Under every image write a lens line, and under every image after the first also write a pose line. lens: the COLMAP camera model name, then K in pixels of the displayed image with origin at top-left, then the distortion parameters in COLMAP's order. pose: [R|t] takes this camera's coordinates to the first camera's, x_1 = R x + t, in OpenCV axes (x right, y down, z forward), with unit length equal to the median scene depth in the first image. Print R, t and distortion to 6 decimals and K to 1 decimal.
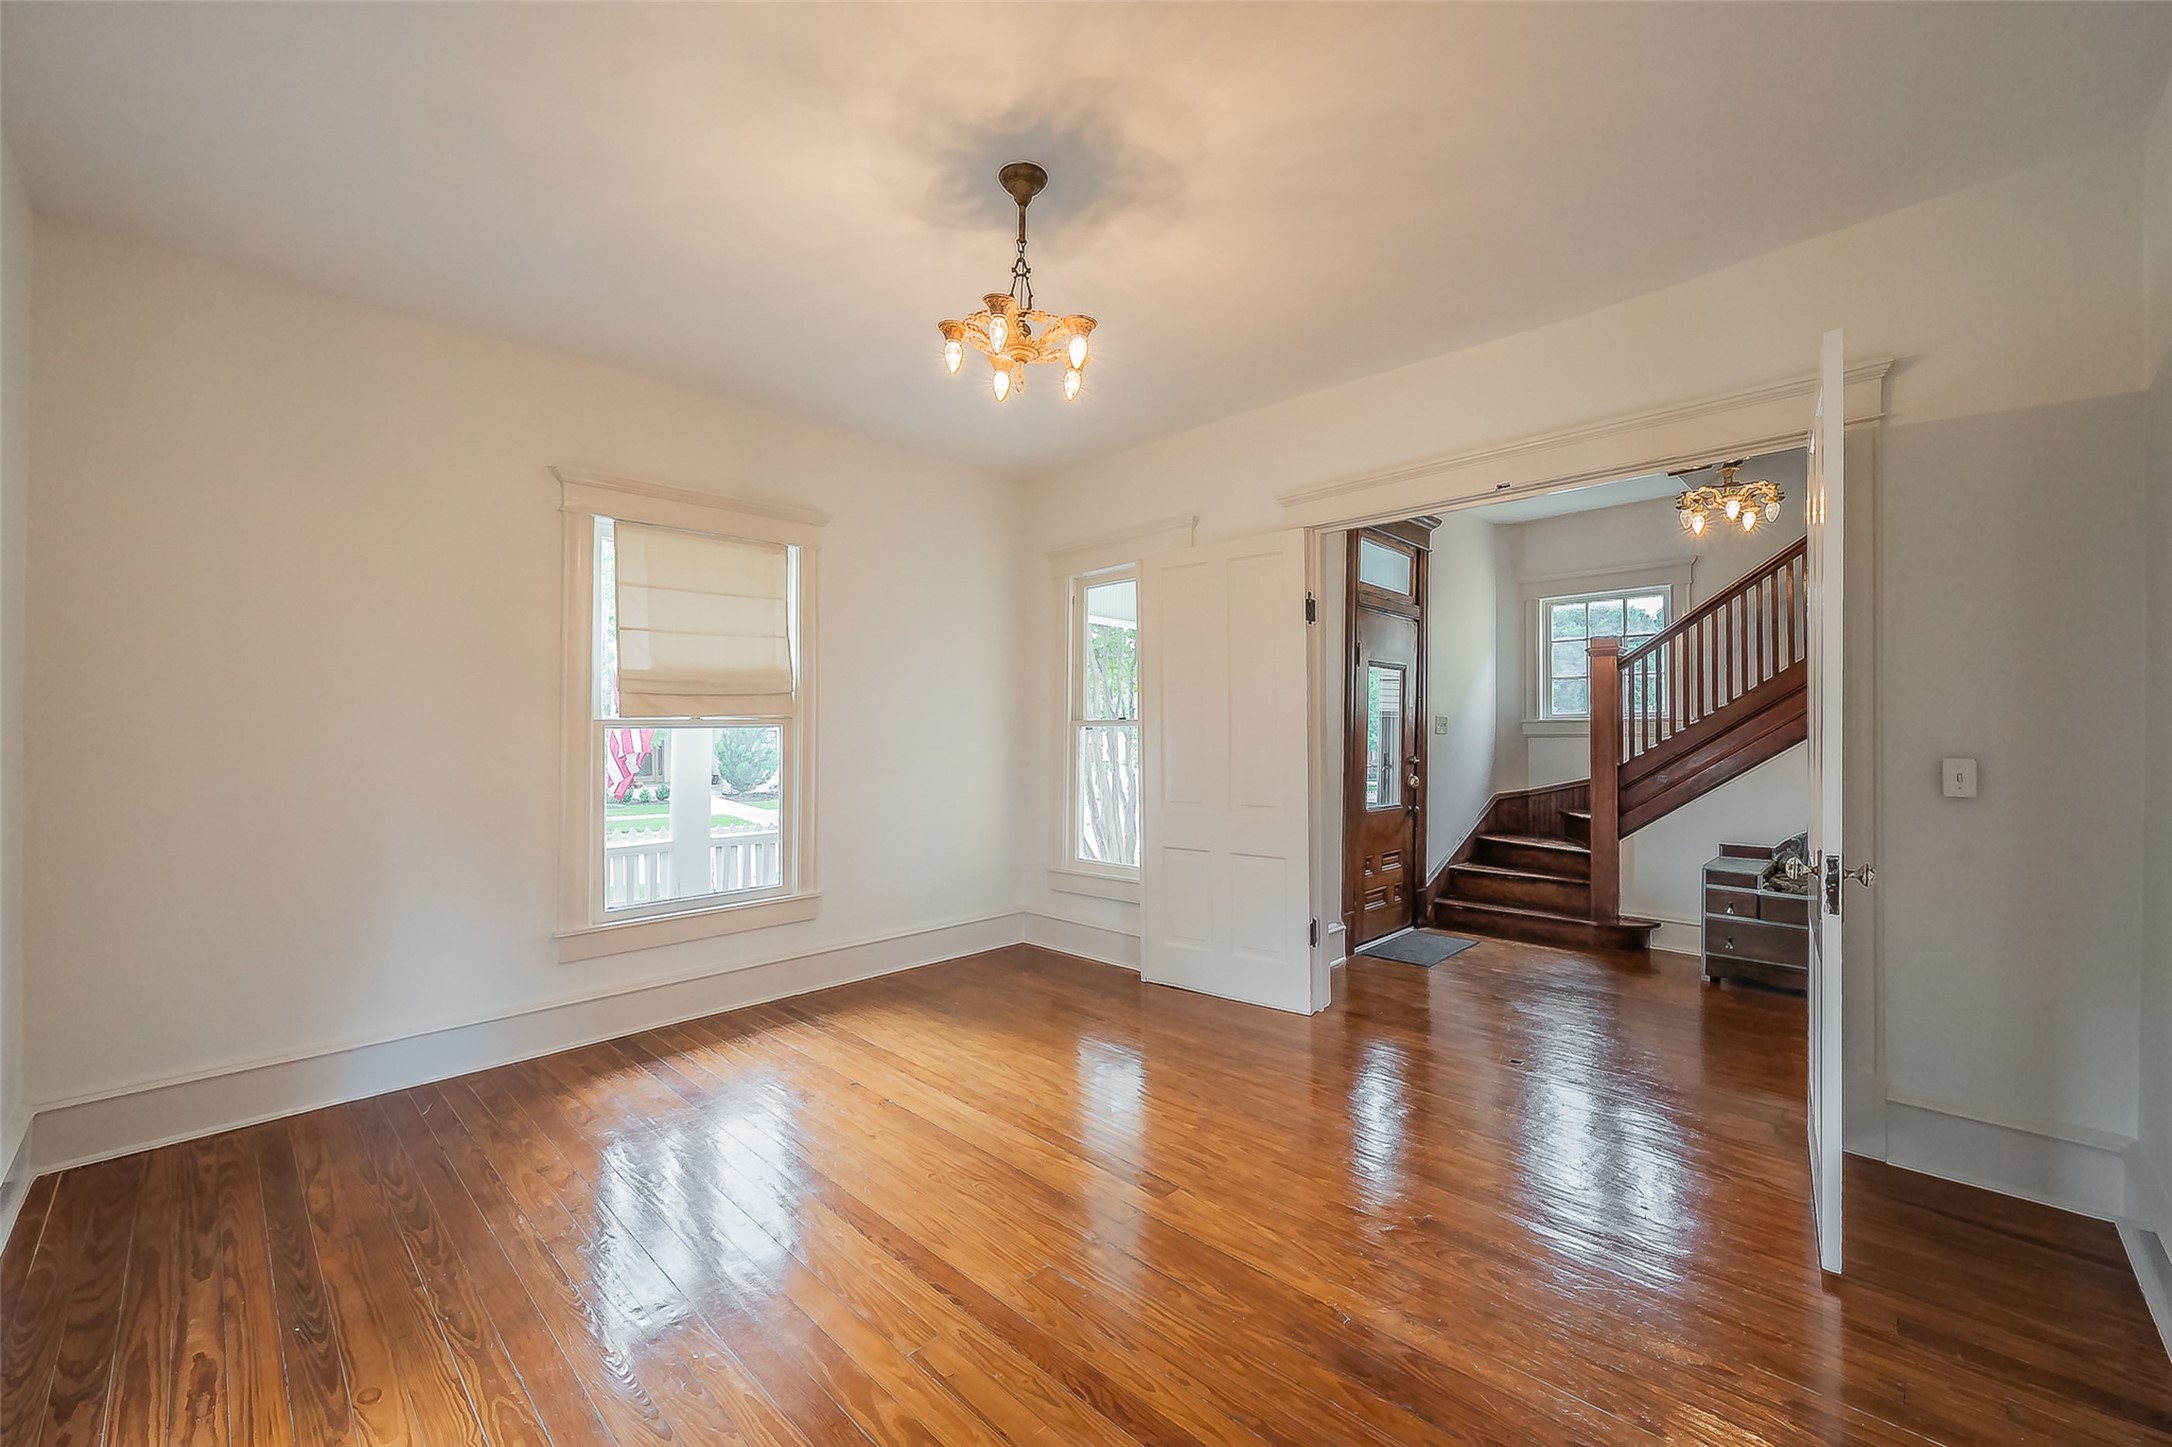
lens RADIAL K [[854.5, 0, 1086.0], [0, 854.5, 723.5], [0, 0, 1]] dist [-0.001213, 0.000030]
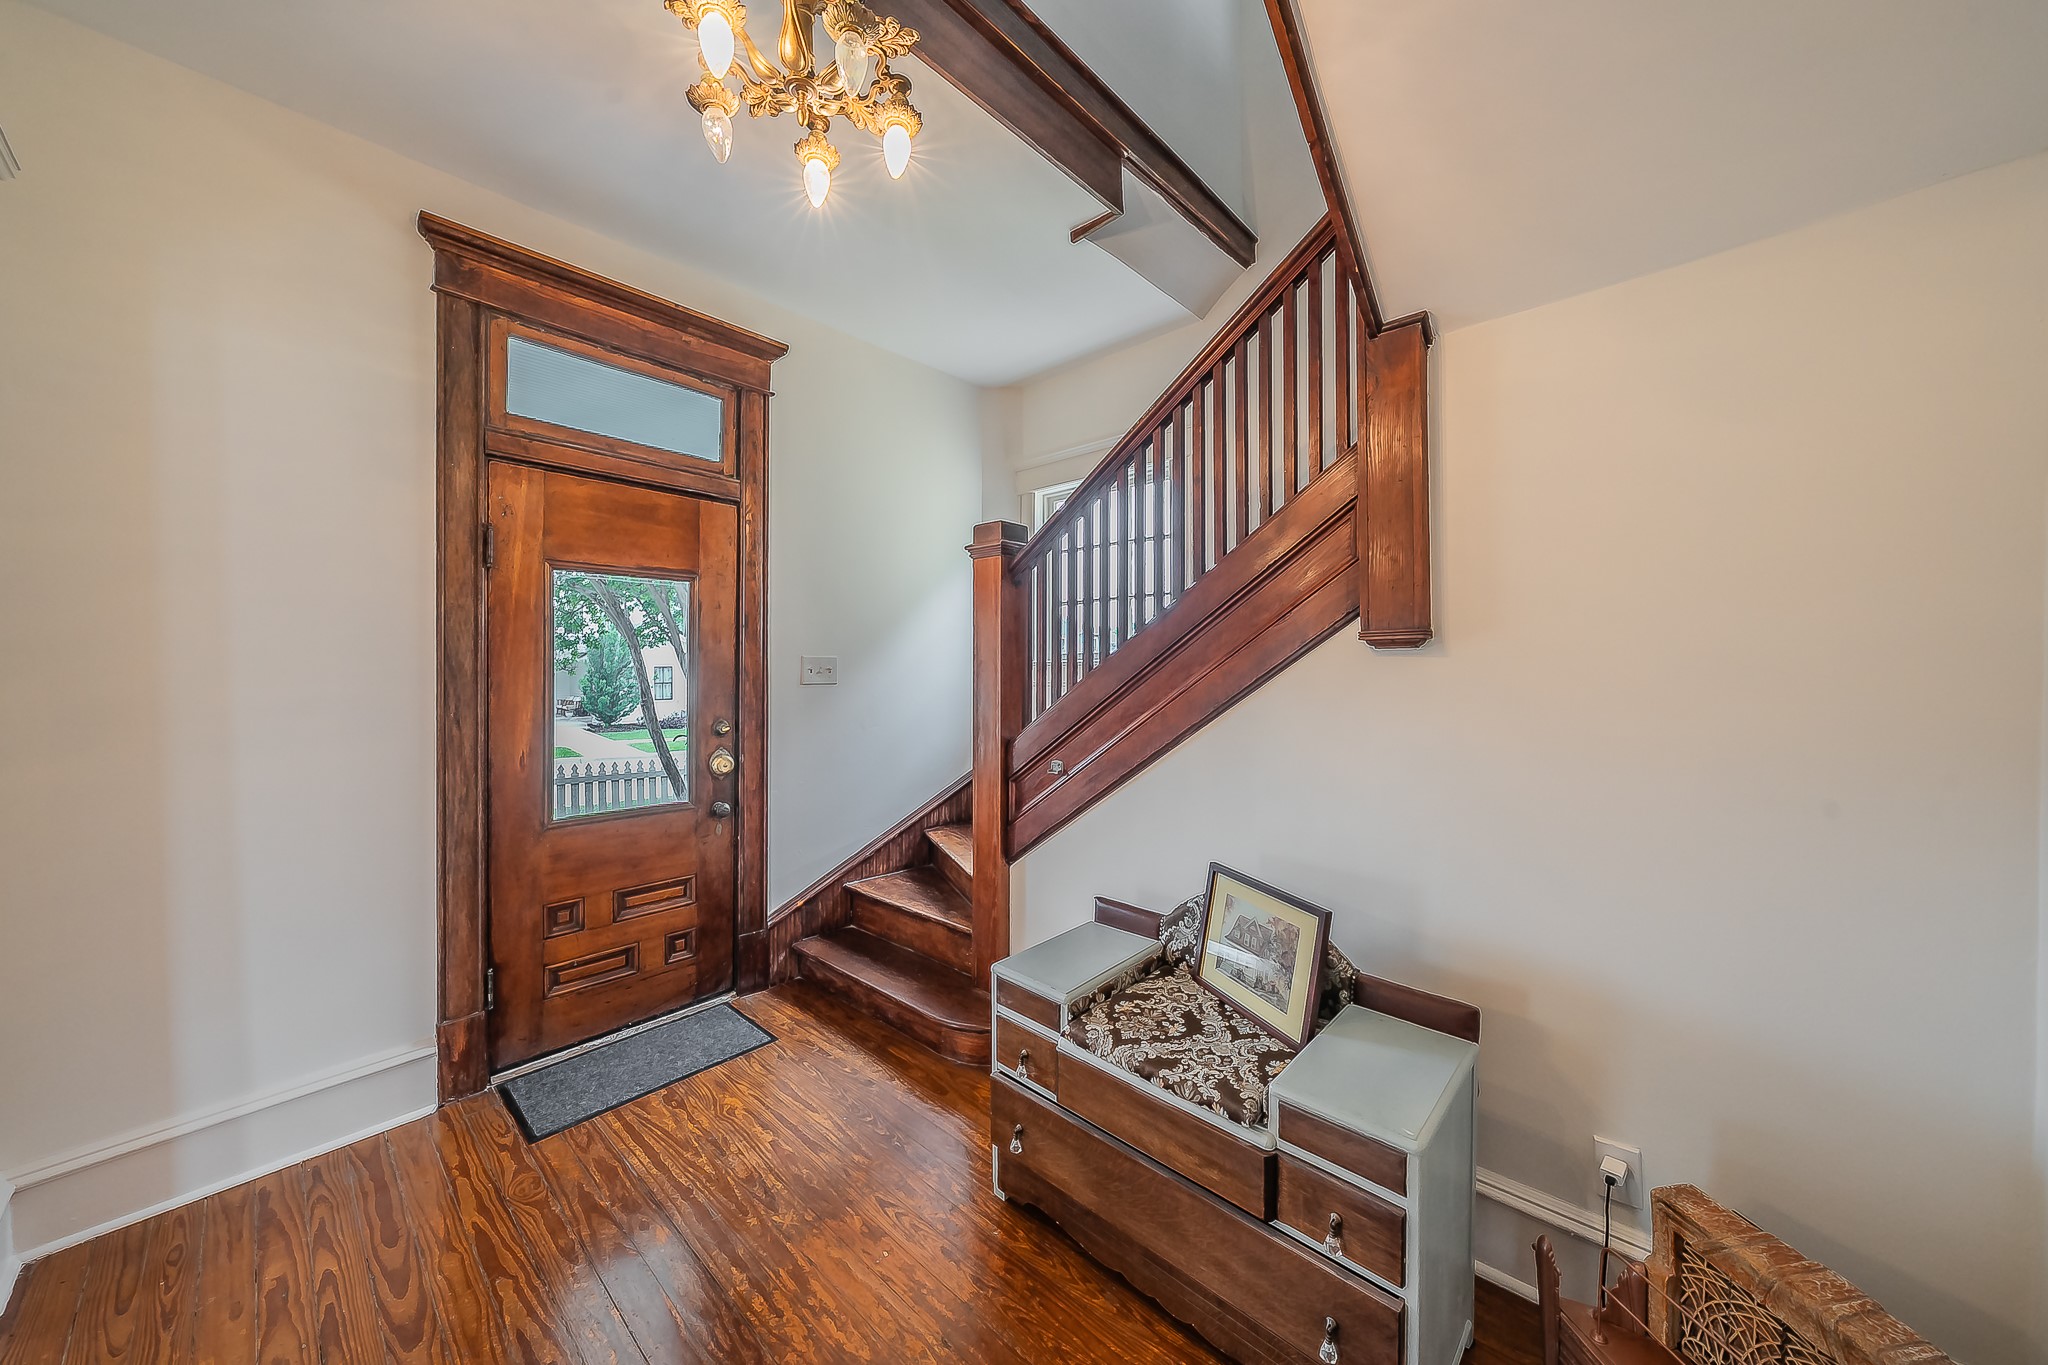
lens RADIAL K [[697.1, 0, 1034.0], [0, 697.1, 659.6], [0, 0, 1]] dist [-0.000228, -0.000018]
pose [[0.998859, 0.002170, 0.047708, 0.644387], [-0.002056, 0.999995, -0.002434, -0.006744], [-0.047713, 0.002333, 0.998858, 0.533310]]
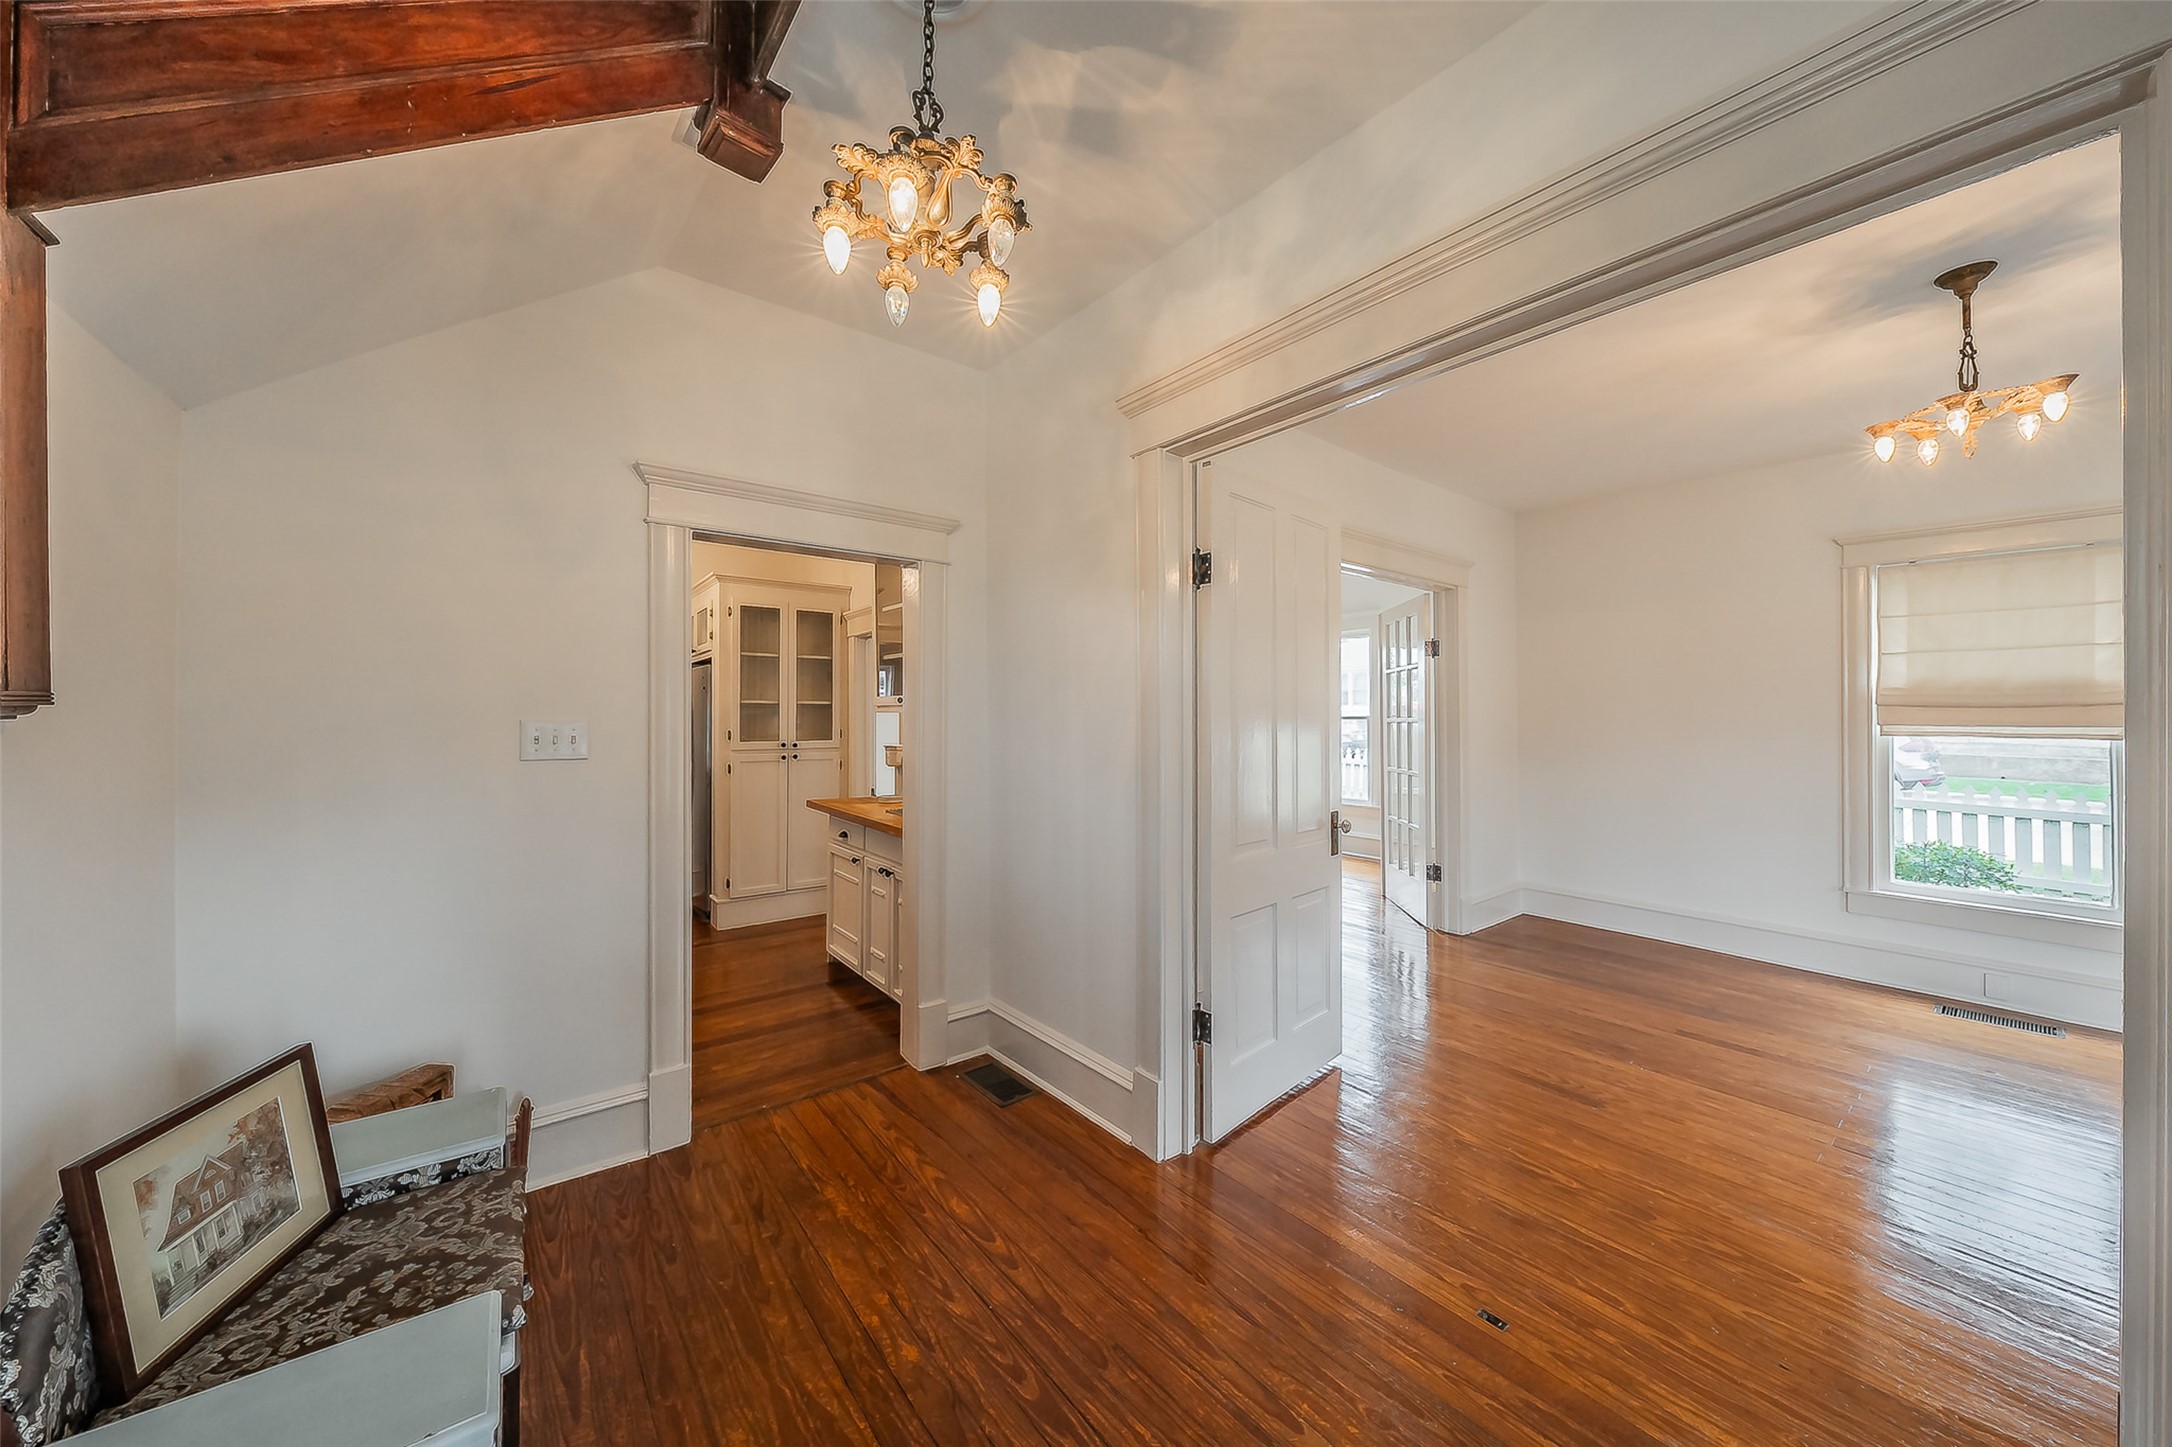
lens RADIAL K [[755.9, 0, 1086.0], [0, 755.9, 723.5], [0, 0, 1]] dist [-0.000433, -0.000037]
pose [[-0.991645, 0.002894, 0.128968, 0.478909], [0.003343, 0.999989, 0.003267, -0.011701], [-0.128957, 0.003671, -0.991643, 1.053342]]
